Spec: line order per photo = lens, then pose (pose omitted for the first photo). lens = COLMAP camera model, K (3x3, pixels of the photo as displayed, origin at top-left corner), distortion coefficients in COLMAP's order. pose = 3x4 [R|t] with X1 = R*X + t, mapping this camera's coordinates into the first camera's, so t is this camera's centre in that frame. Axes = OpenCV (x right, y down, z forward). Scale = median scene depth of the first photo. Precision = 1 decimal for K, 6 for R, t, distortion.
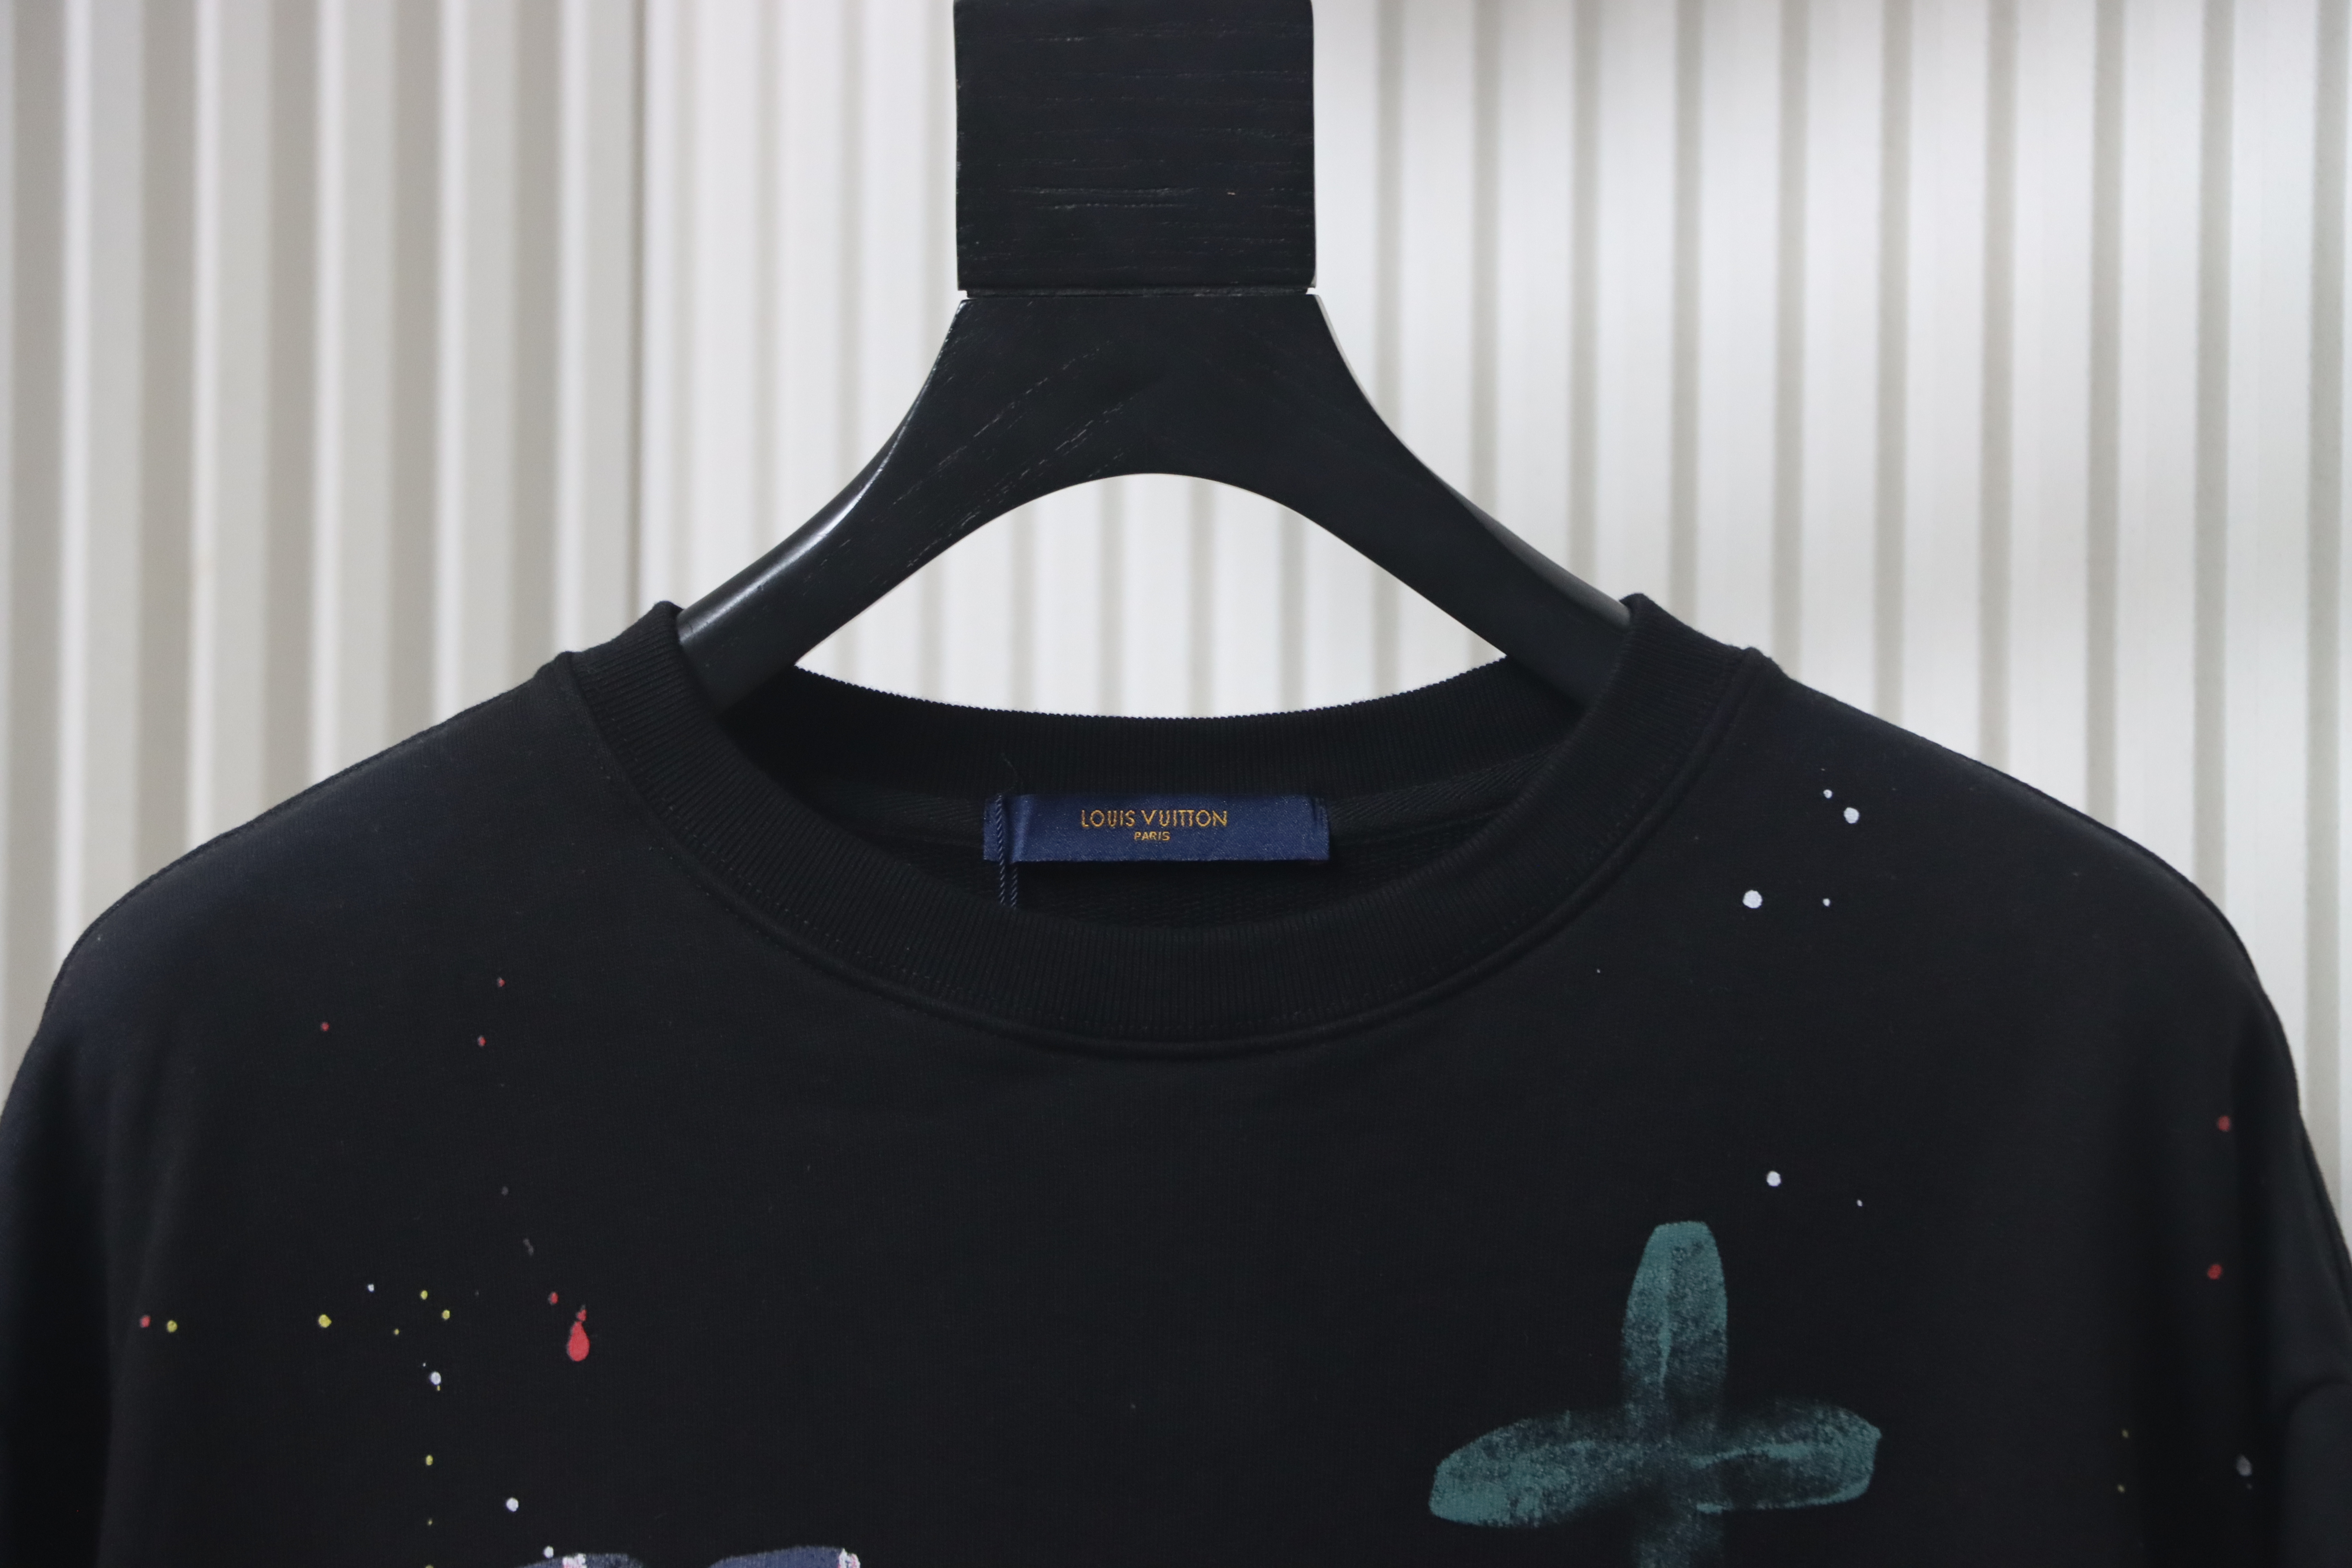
lens RADIAL K [[15653.0, 0, 1174.2], [0, 15653.0, 783.0], [0, 0, 1]] dist [2.648162, 0.000000]
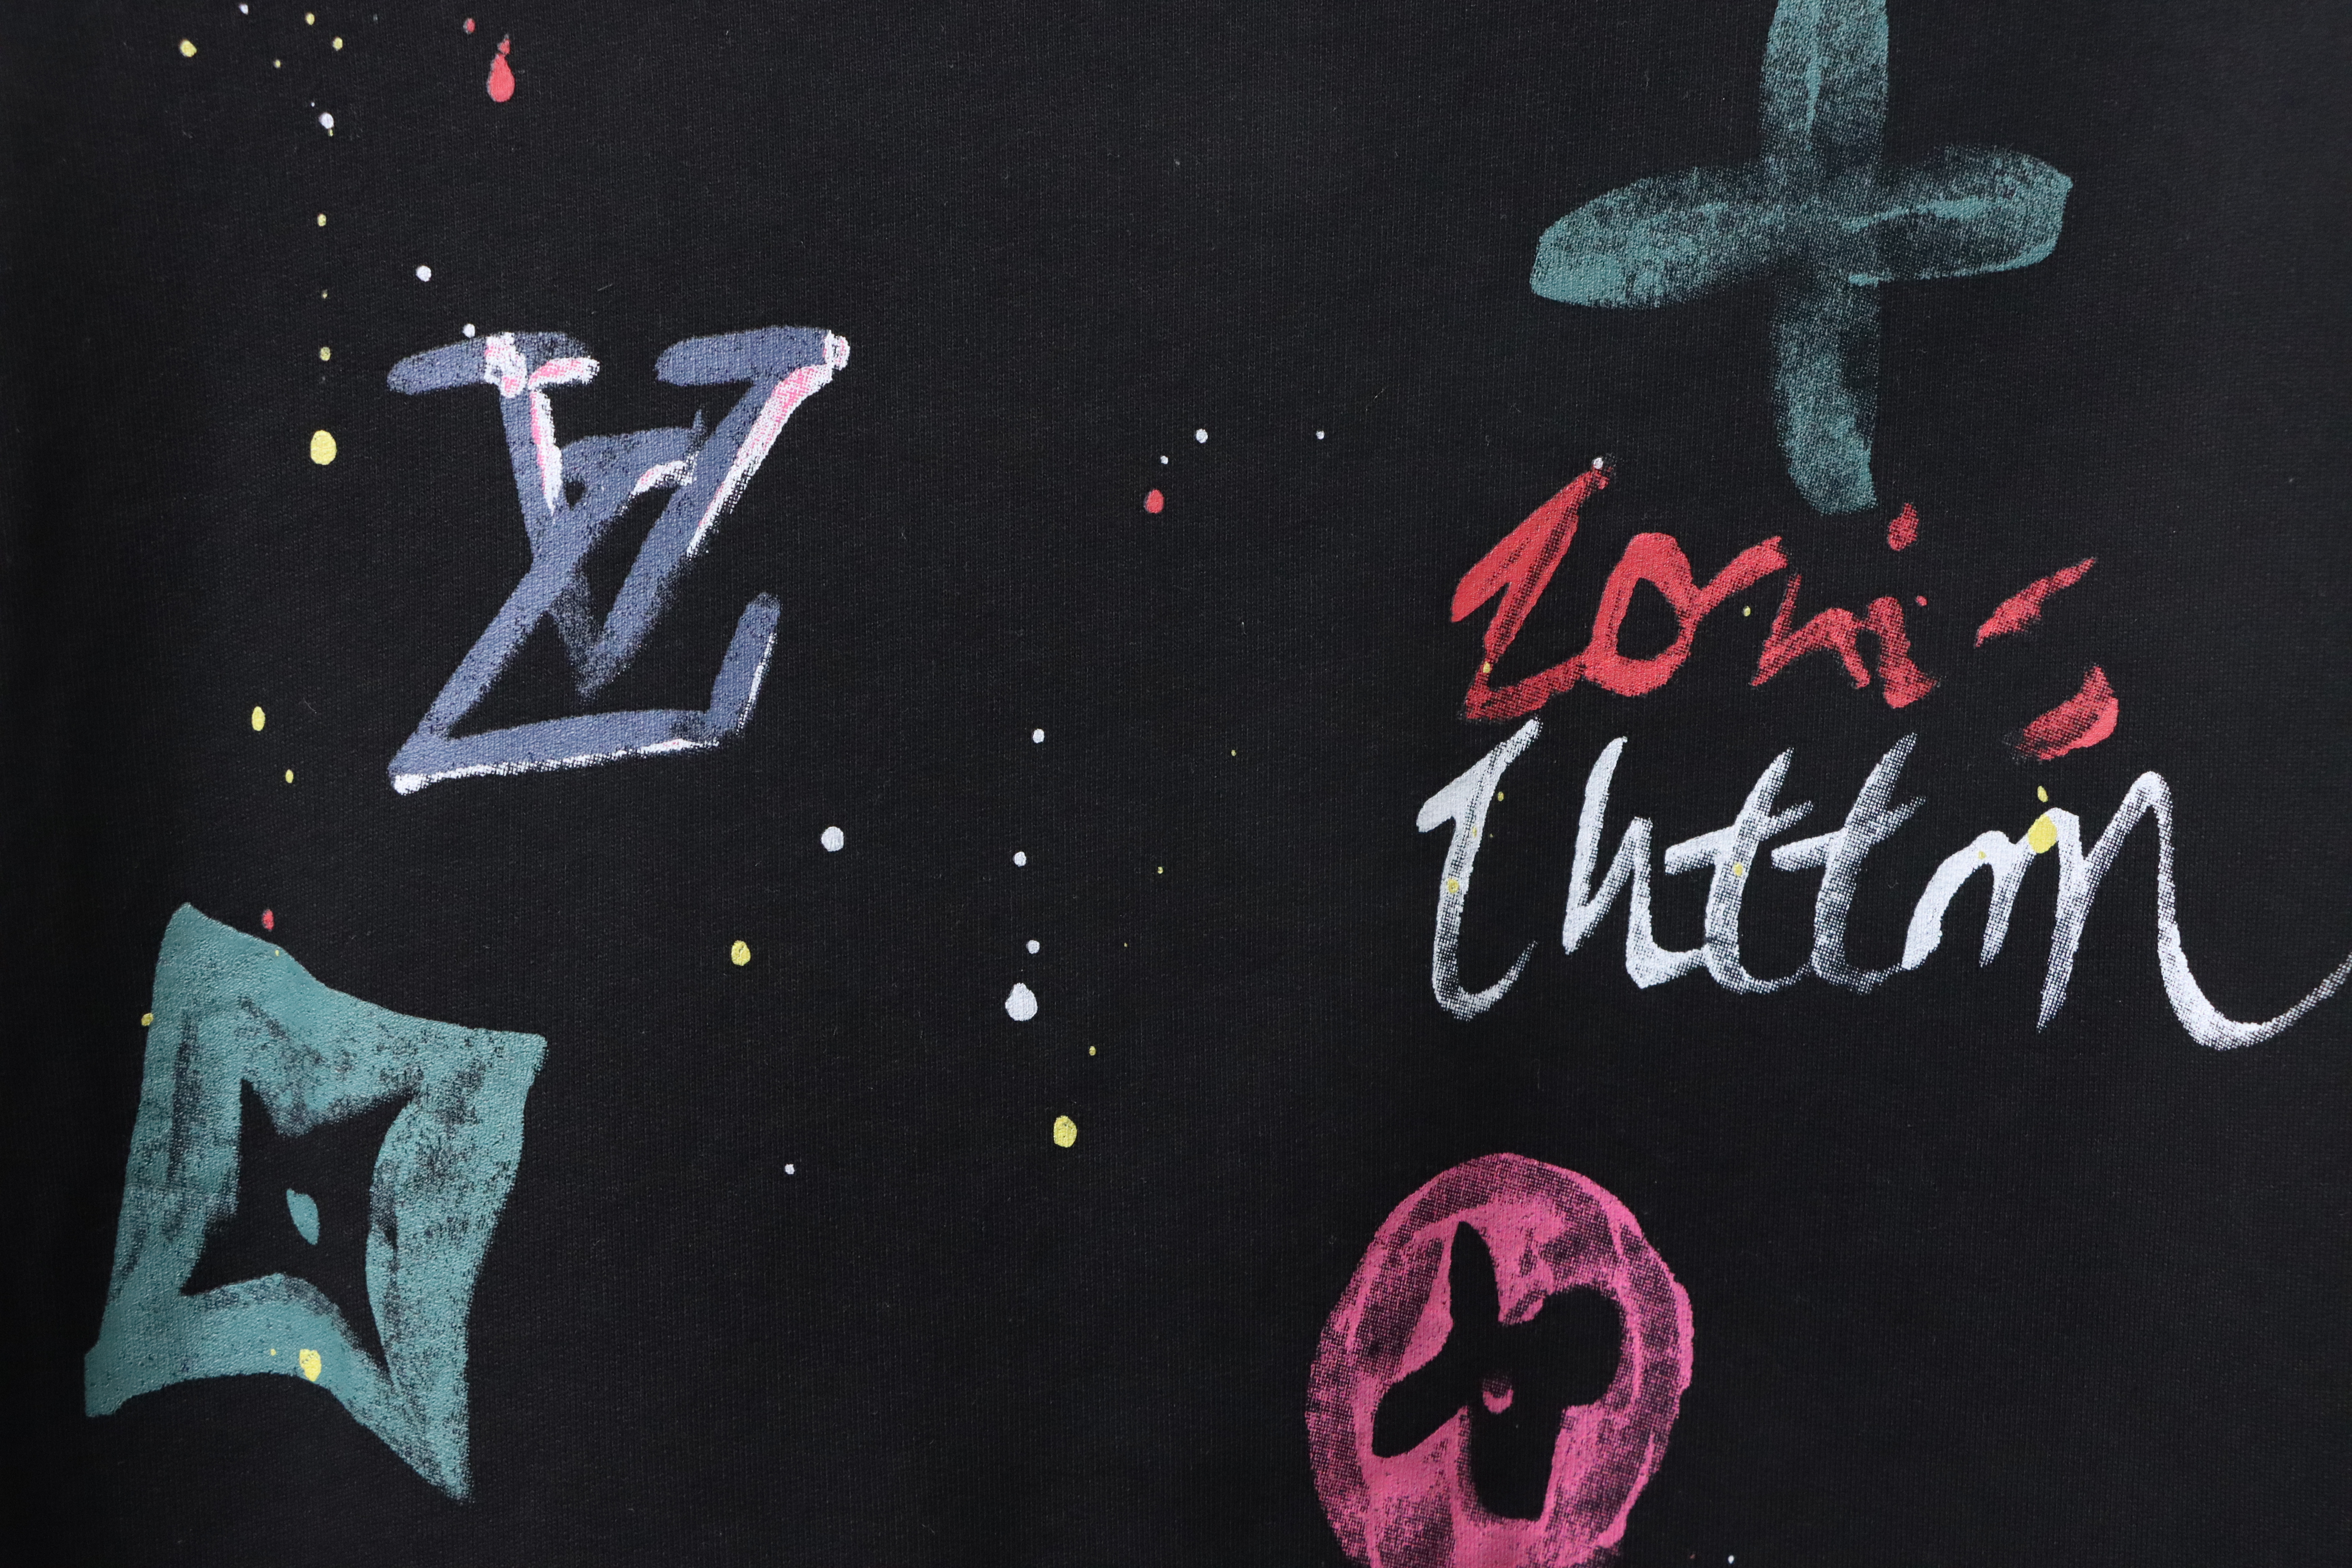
lens RADIAL K [[3825.8, 0, 1175.6], [0, 3825.8, 784.2], [0, 0, 1]] dist [0.101067, 0.000000]
pose [[0.998832, -0.009875, 0.047303, -0.012594], [0.009649, 0.999941, 0.005011, 0.071409], [-0.047349, -0.004548, 0.998868, 0.797634]]
